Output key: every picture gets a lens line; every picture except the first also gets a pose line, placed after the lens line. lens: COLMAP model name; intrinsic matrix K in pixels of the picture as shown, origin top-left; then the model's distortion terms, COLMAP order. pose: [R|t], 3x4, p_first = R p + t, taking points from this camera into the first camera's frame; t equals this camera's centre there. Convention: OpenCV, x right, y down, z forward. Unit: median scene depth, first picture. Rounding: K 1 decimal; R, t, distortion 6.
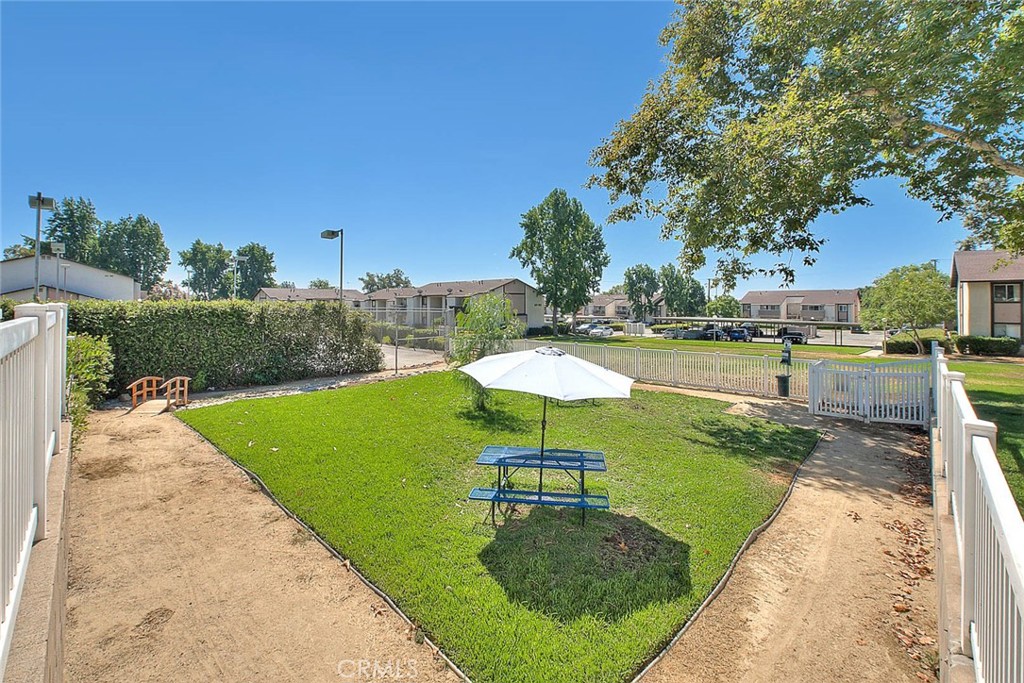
lens RADIAL K [[422.9, 0, 510.4], [0, 422.9, 301.9], [0, 0, 1]] dist [-0.001019, -0.000041]
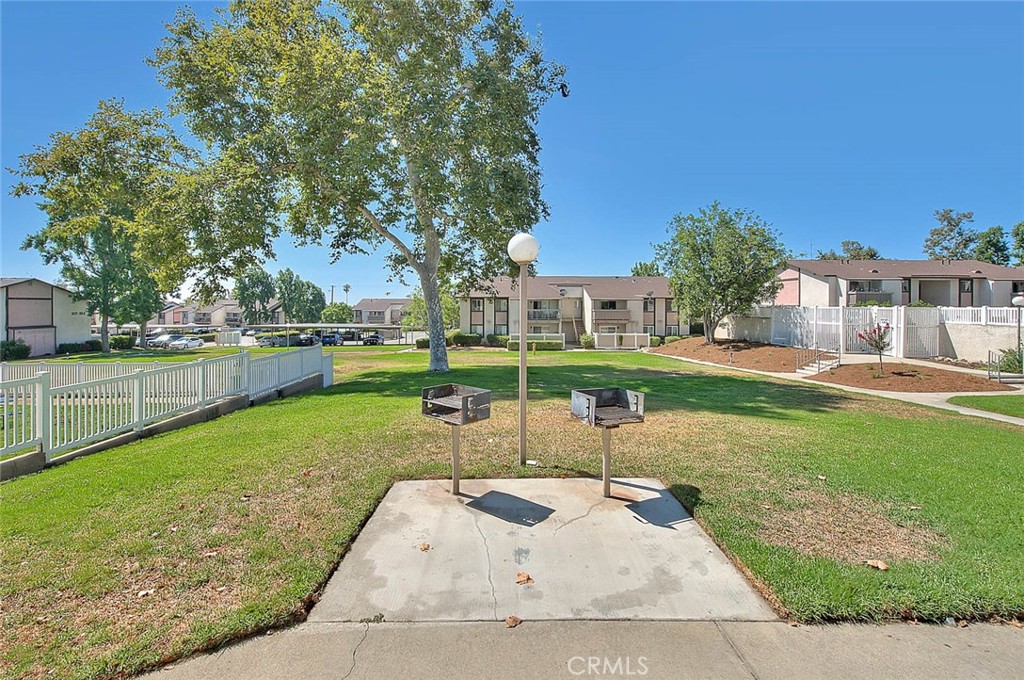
lens RADIAL K [[434.3, 0, 510.1], [0, 434.3, 308.4], [0, 0, 1]] dist [-0.000209, 0.000110]
pose [[0.718287, 0.000647, 0.695746, 0.076678], [-0.003560, 0.999990, 0.002745, -0.006568], [-0.695737, -0.004448, 0.718282, -0.111779]]
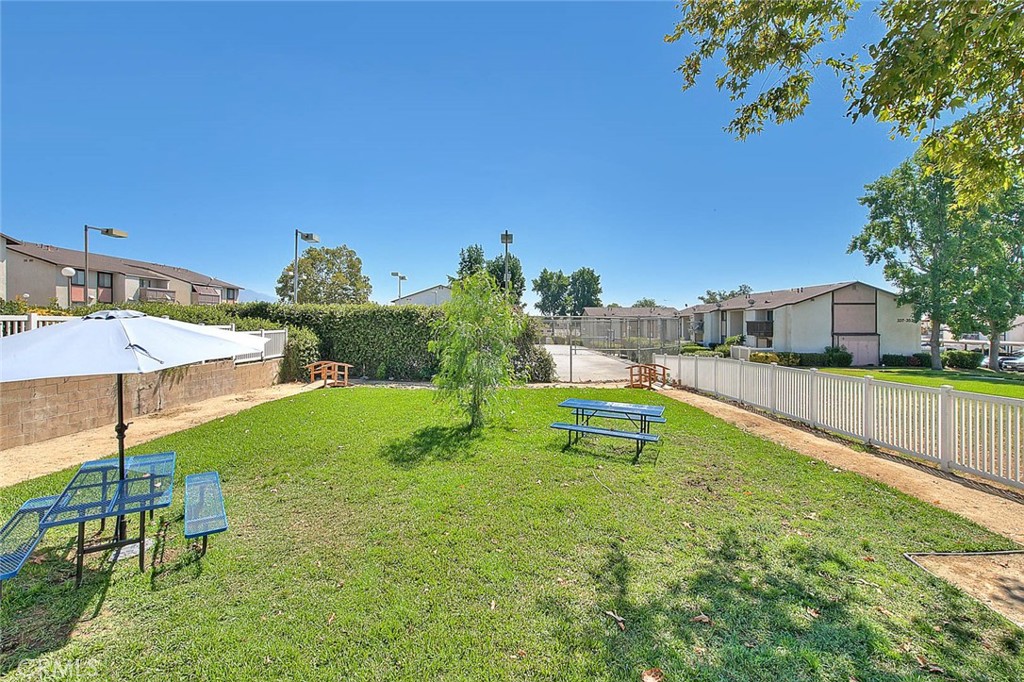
lens RADIAL K [[433.7, 0, 514.2], [0, 433.7, 323.7], [0, 0, 1]] dist [0.000664, 0.000131]
pose [[0.710856, 0.001773, -0.703336, 0.103217], [-0.002546, 0.999997, -0.000053, 0.013641], [0.703333, 0.001828, 0.710858, 0.101634]]
